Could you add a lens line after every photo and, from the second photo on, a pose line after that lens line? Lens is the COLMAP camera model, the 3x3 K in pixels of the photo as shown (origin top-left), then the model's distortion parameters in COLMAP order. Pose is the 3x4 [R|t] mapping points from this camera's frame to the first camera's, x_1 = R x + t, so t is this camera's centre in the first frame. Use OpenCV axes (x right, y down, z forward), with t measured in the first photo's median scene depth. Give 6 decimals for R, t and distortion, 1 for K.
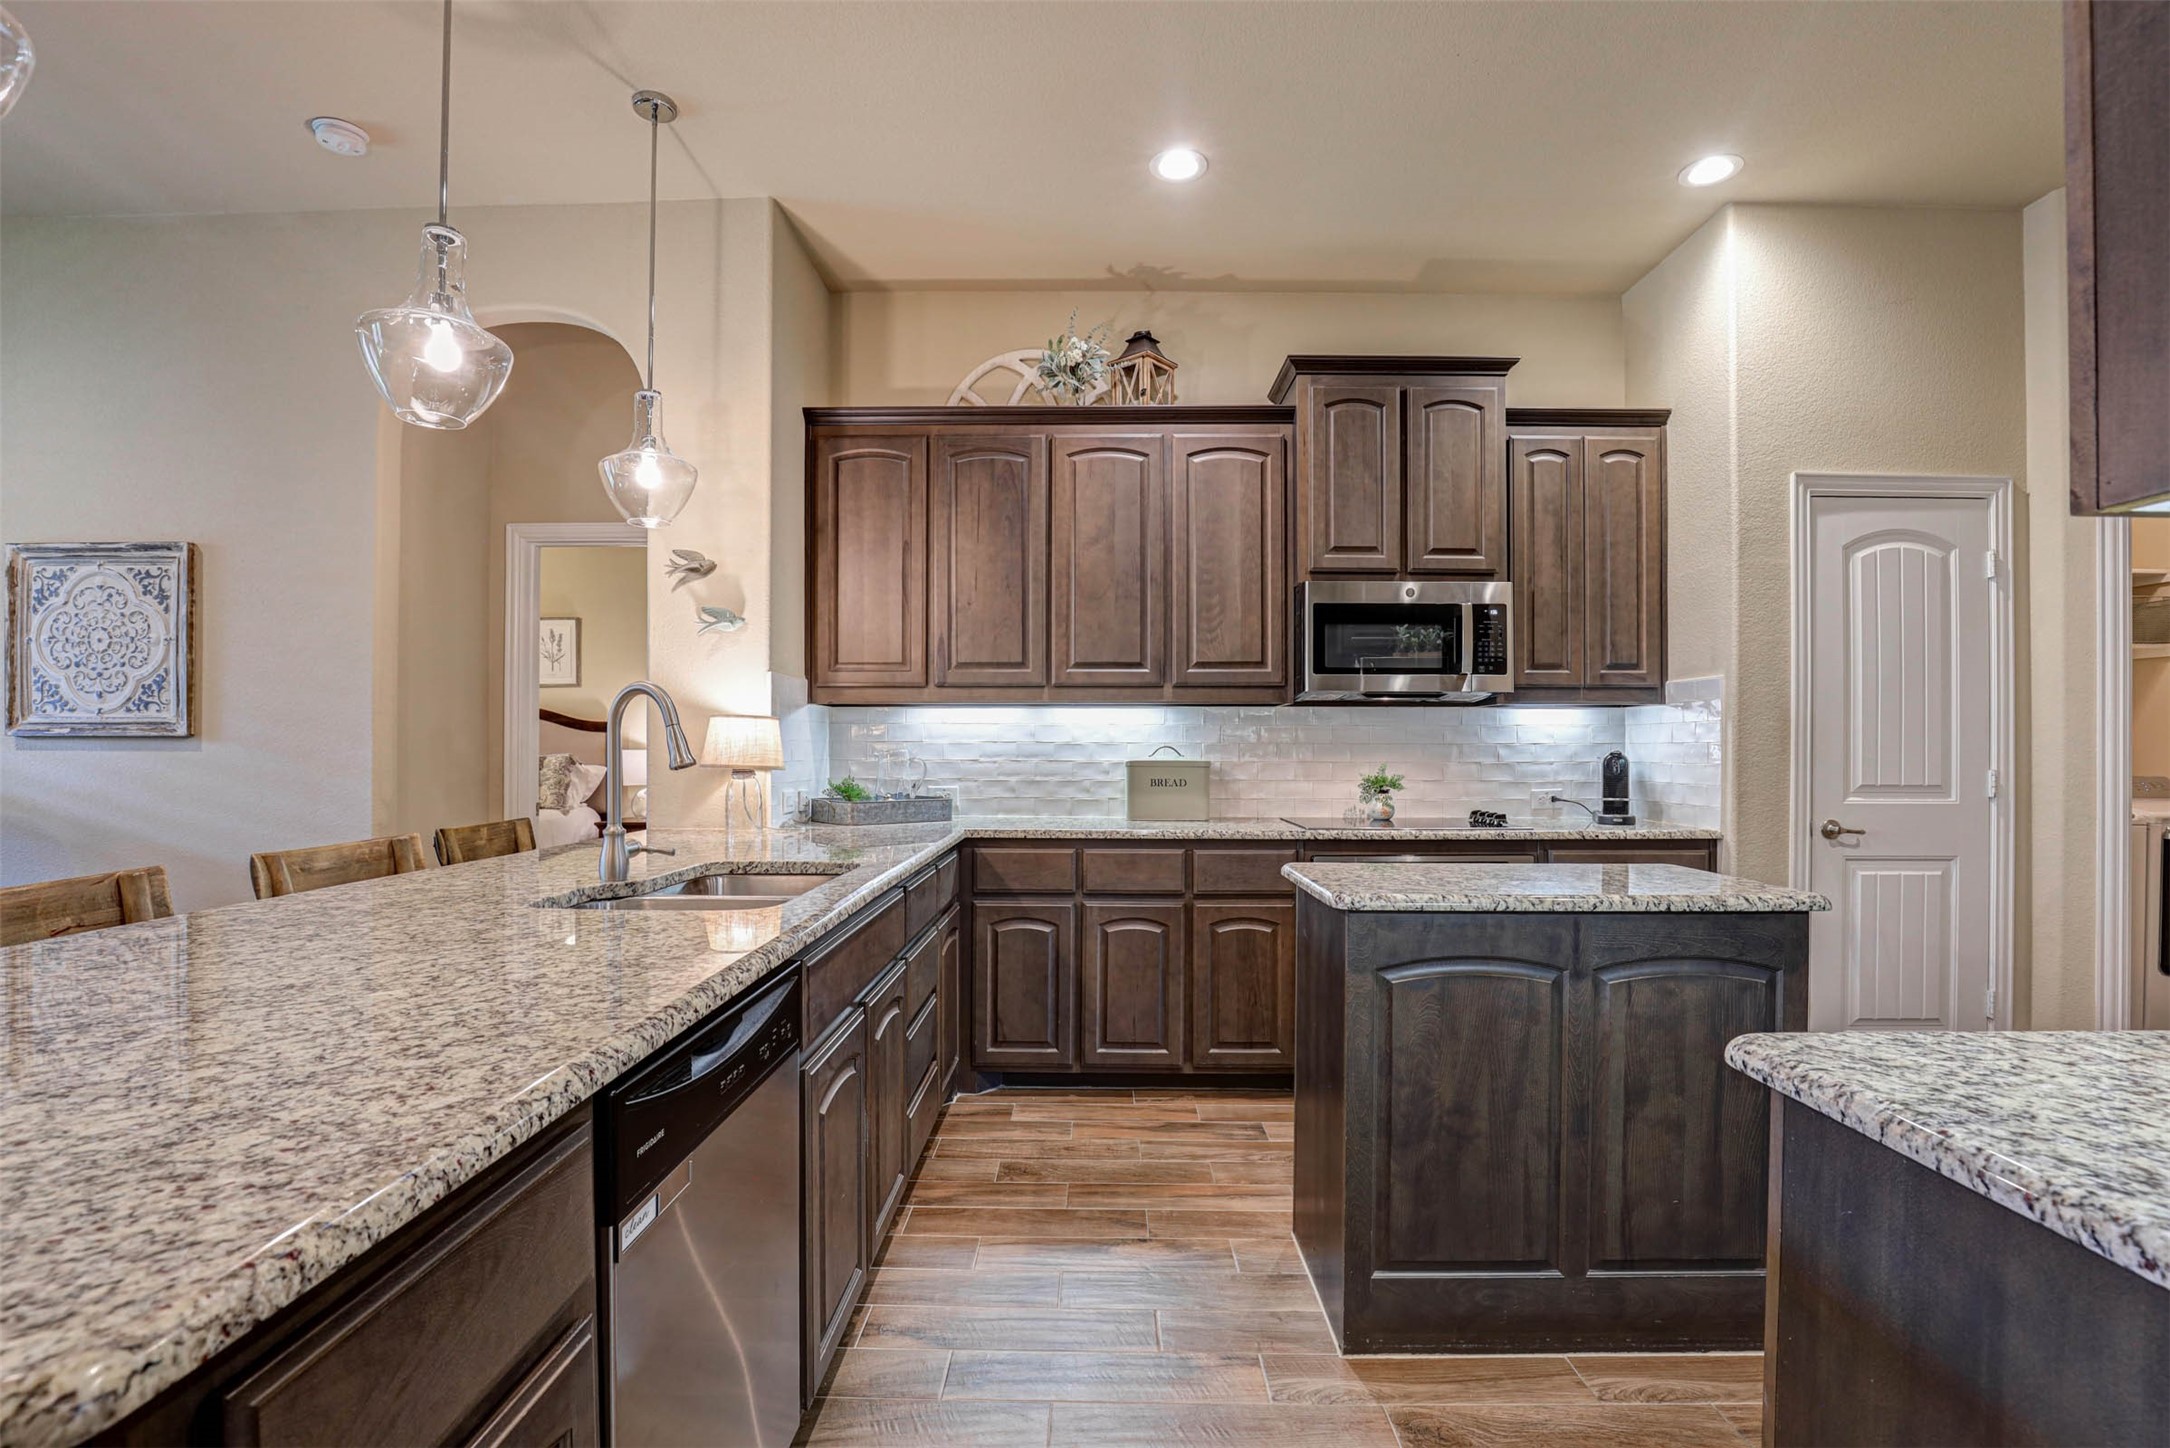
lens RADIAL K [[1001.9, 0, 1086.6], [0, 1001.9, 744.7], [0, 0, 1]] dist [-0.039018, 0.008214]
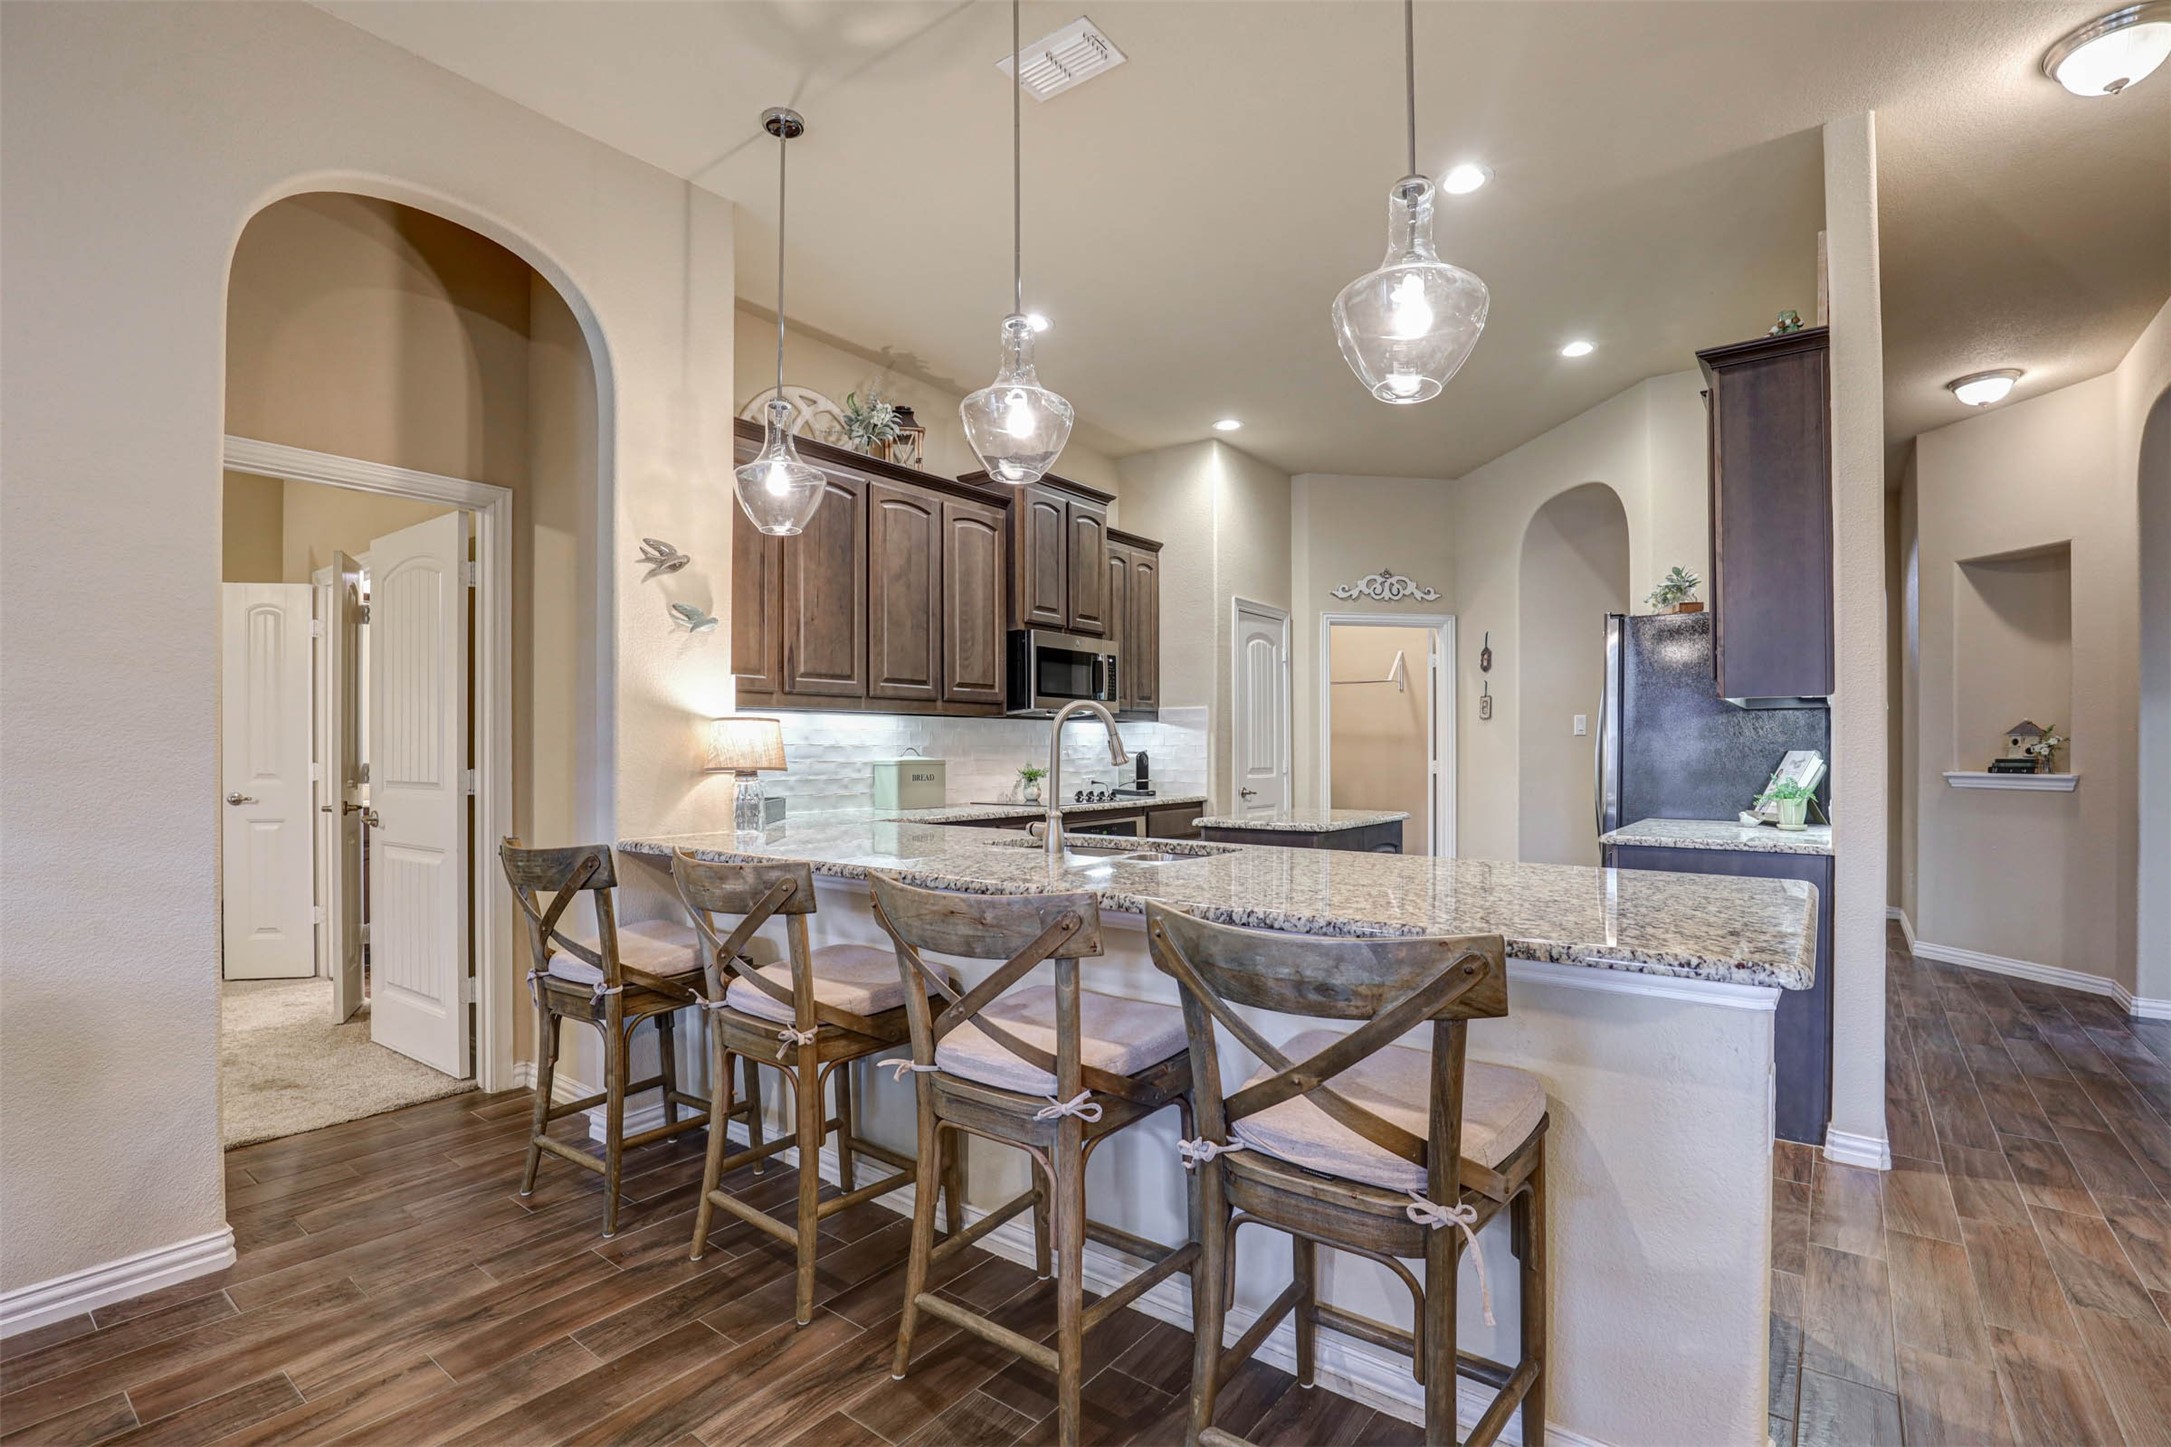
lens RADIAL K [[1002.3, 0, 1087.1], [0, 1002.3, 744.2], [0, 0, 1]] dist [-0.039018, 0.008214]
pose [[0.591487, 0.000688, 0.806314, -0.904296], [0.000469, 0.999999, -0.001197, -0.002251], [-0.806315, 0.001086, 0.591486, 0.119048]]
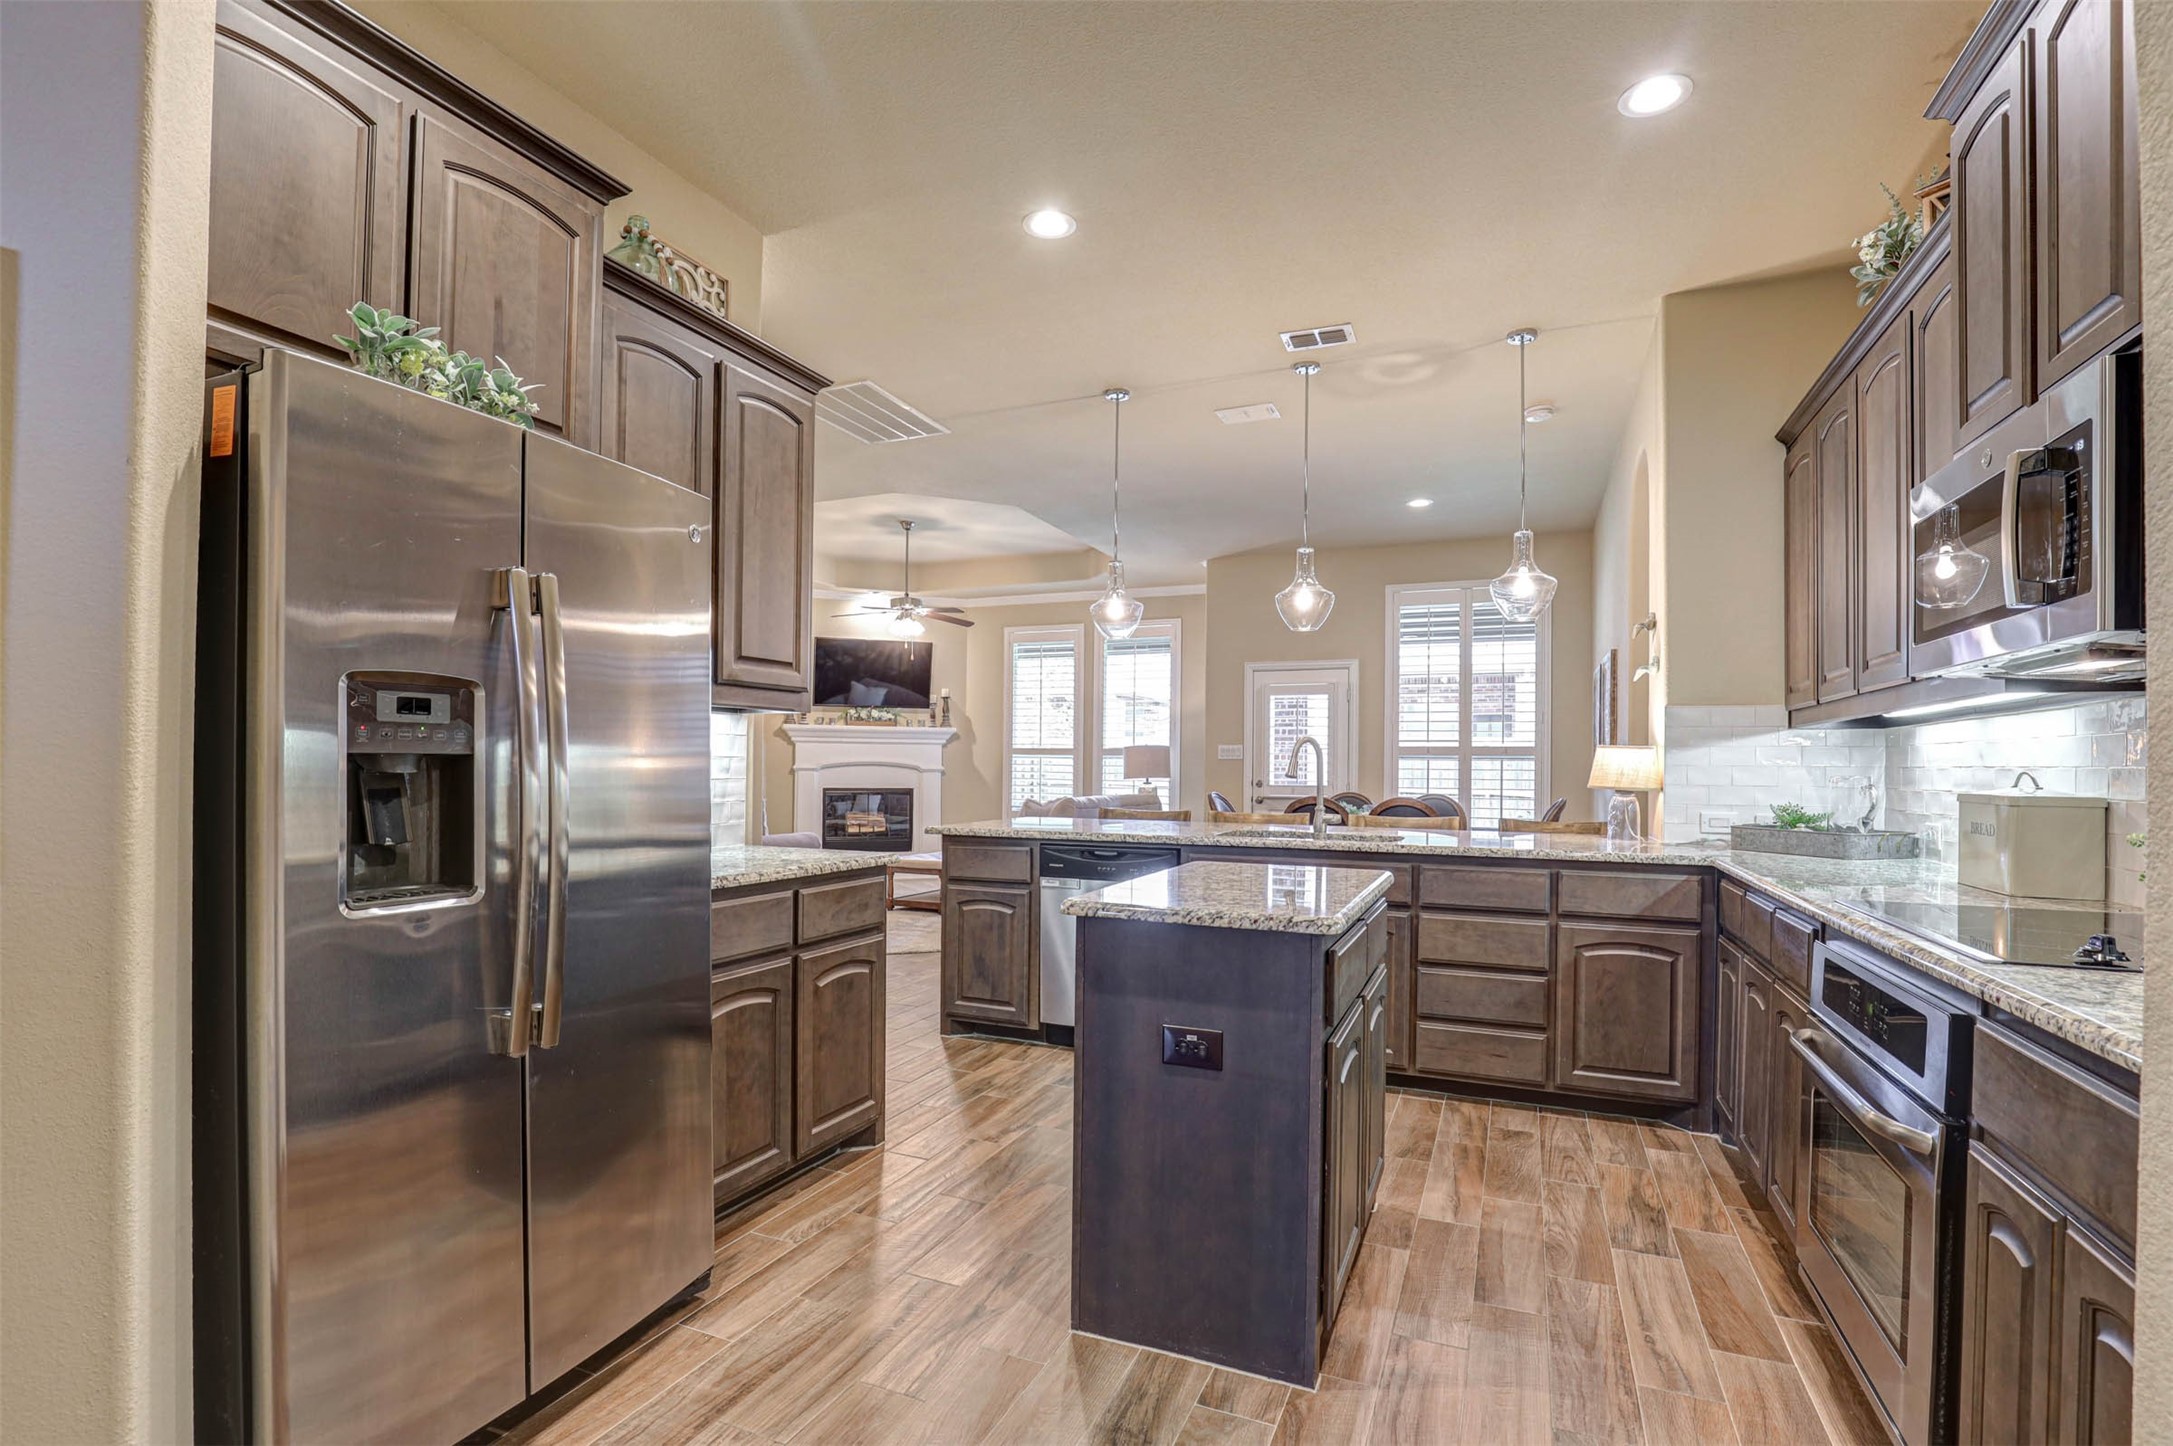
lens RADIAL K [[1015.4, 0, 1097.8], [0, 1015.4, 762.7], [0, 0, 1]] dist [-0.025485, -0.000066]
pose [[-0.377239, -0.007933, -0.926082, 0.994454], [-0.008891, 0.999948, -0.004944, 0.002712], [0.926073, 0.006369, -0.377290, 0.816174]]
